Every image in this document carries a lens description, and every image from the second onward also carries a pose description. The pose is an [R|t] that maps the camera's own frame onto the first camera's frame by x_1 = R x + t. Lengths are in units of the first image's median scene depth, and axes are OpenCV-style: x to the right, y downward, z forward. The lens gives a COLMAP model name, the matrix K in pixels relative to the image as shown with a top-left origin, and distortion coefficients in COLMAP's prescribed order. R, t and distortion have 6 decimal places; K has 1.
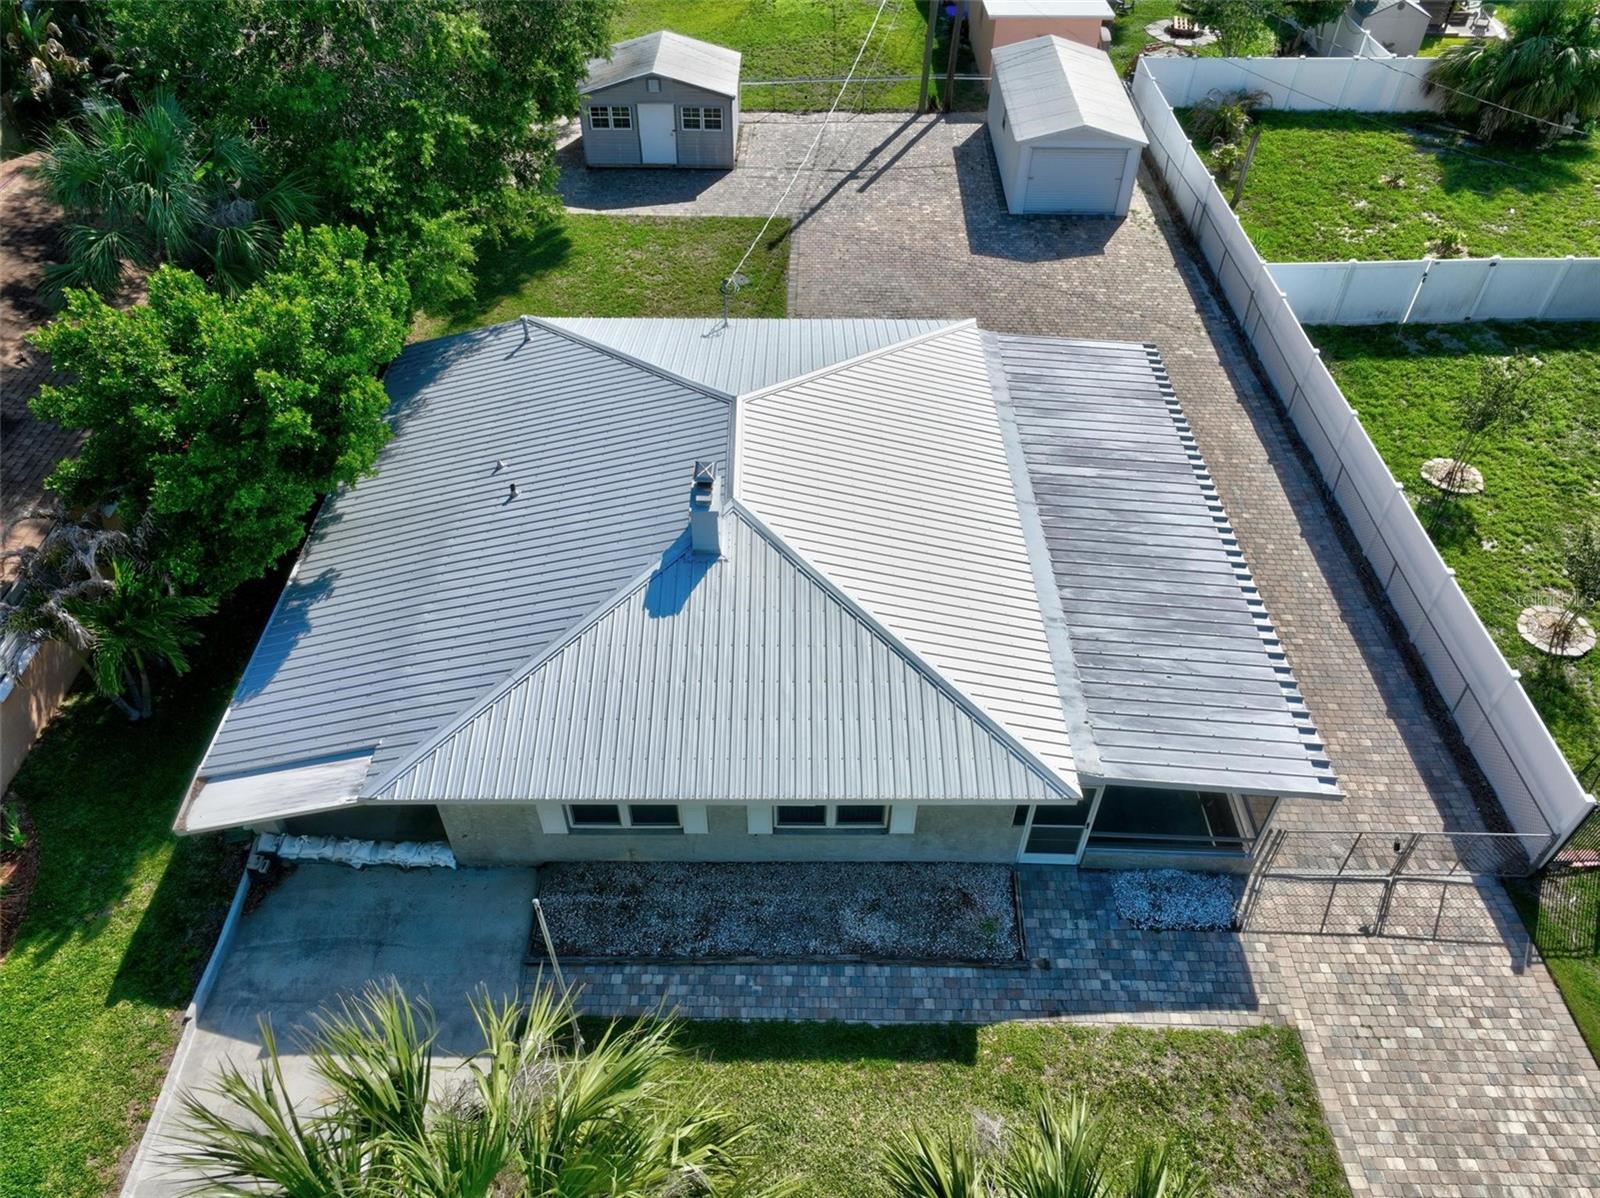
lens RADIAL K [[1134.2, 0, 800.4], [0, 1134.2, 594.1], [0, 0, 1]] dist [-0.007846, 0.025241]
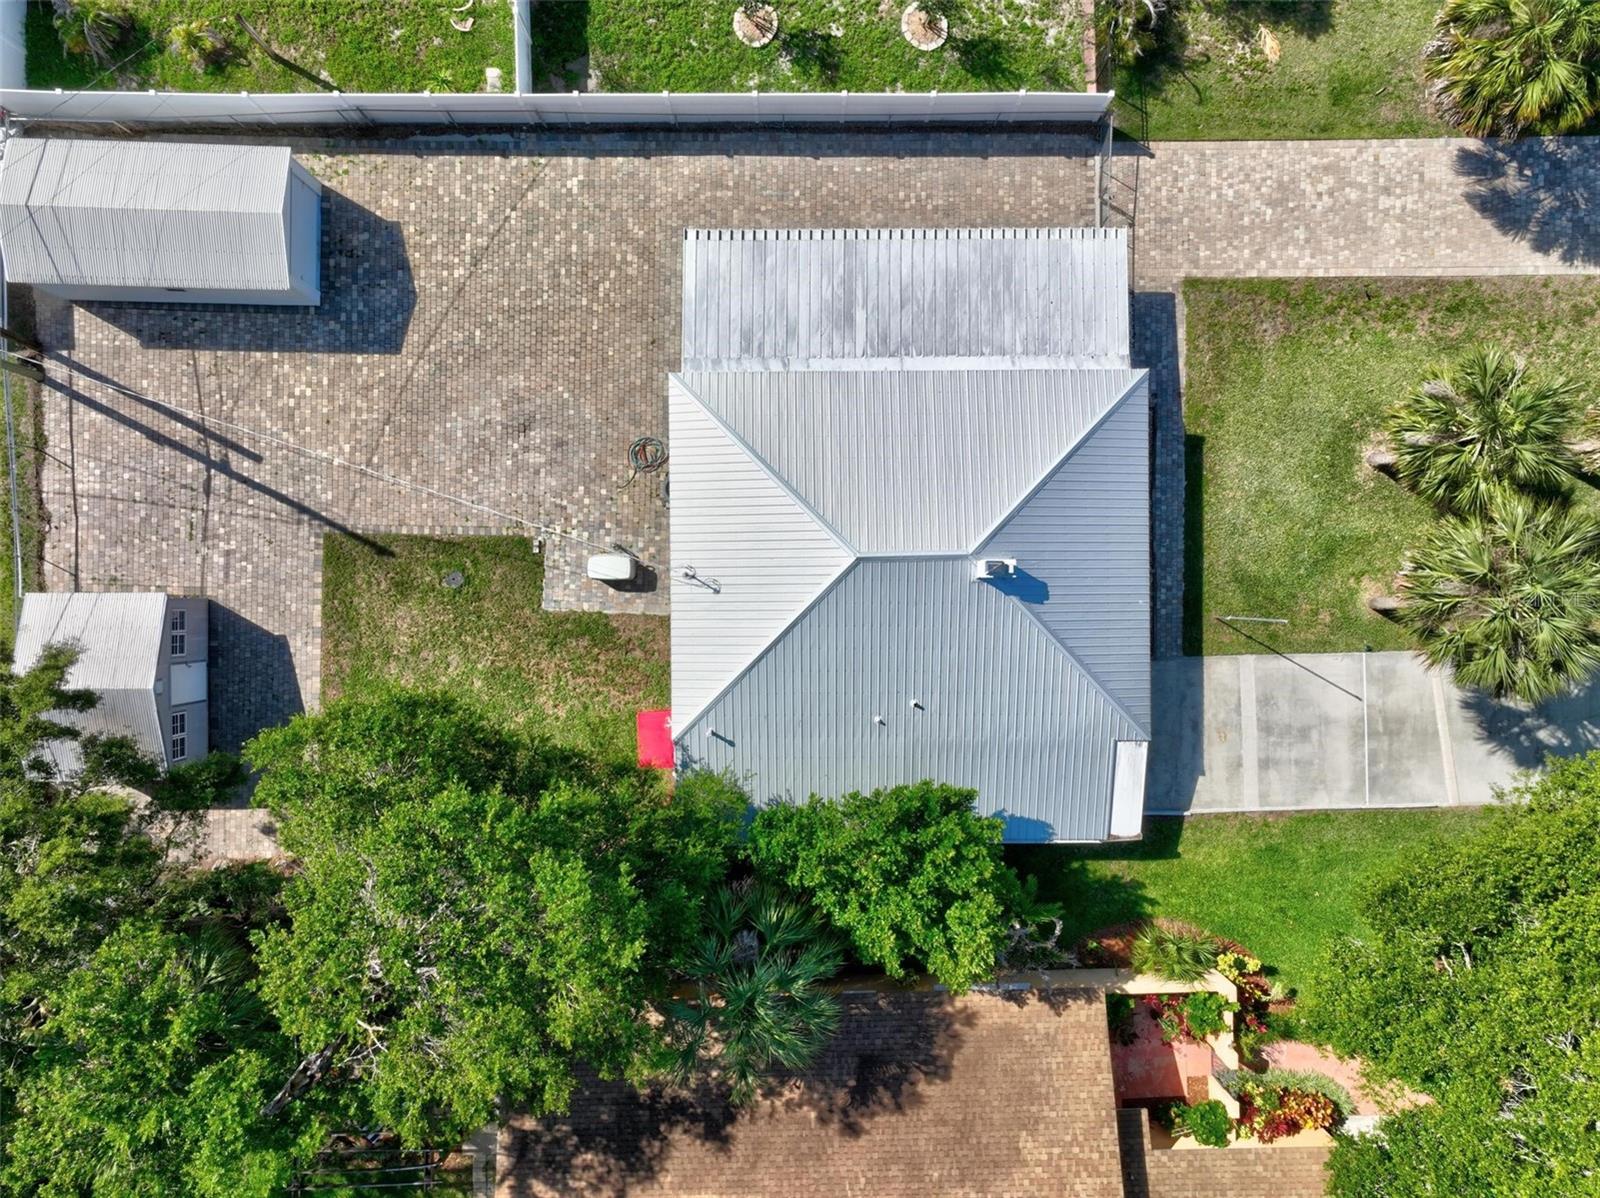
lens RADIAL K [[1134.2, 0, 800.2], [0, 1134.2, 600.2], [0, 0, 1]] dist [-0.007846, 0.025241]
pose [[-0.005363, -0.999885, -0.014156, -0.091529], [0.689197, -0.013953, 0.724439, -1.286345], [-0.724554, -0.005871, 0.689193, 0.069553]]
